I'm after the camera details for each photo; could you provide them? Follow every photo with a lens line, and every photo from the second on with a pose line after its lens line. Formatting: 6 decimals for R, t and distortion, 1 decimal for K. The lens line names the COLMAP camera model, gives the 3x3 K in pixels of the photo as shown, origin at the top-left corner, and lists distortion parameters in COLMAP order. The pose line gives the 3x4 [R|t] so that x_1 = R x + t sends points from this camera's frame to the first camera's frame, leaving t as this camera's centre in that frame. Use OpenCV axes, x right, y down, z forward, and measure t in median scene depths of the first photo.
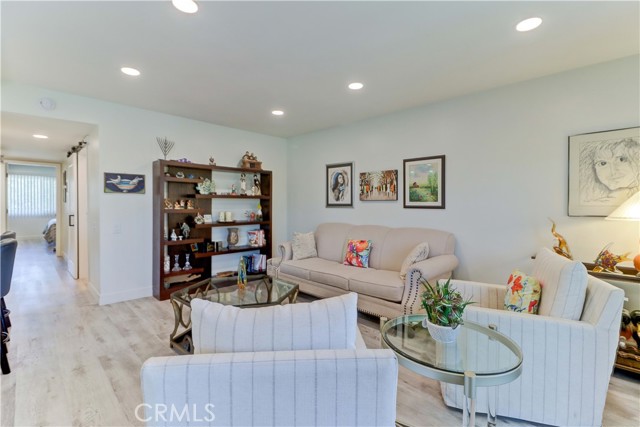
lens RADIAL K [[296.4, 0, 319.8], [0, 296.4, 208.3], [0, 0, 1]] dist [0.017607, -0.011277]
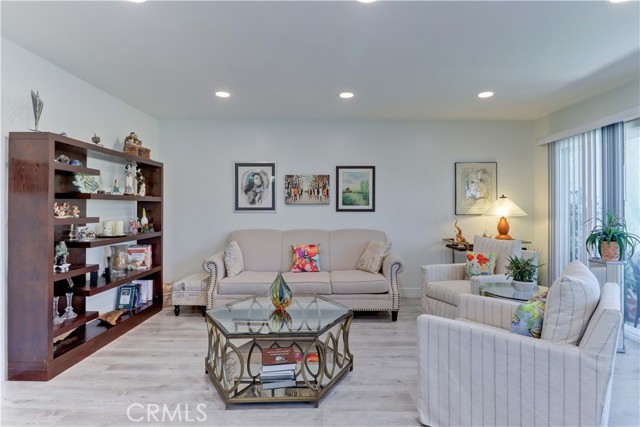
lens RADIAL K [[342.6, 0, 323.3], [0, 342.6, 208.5], [0, 0, 1]] dist [0.015828, -0.003675]
pose [[0.706052, -0.005462, 0.708139, -0.574927], [0.014834, 0.999865, -0.007078, -0.003024], [-0.708005, 0.015503, 0.706037, 0.153301]]
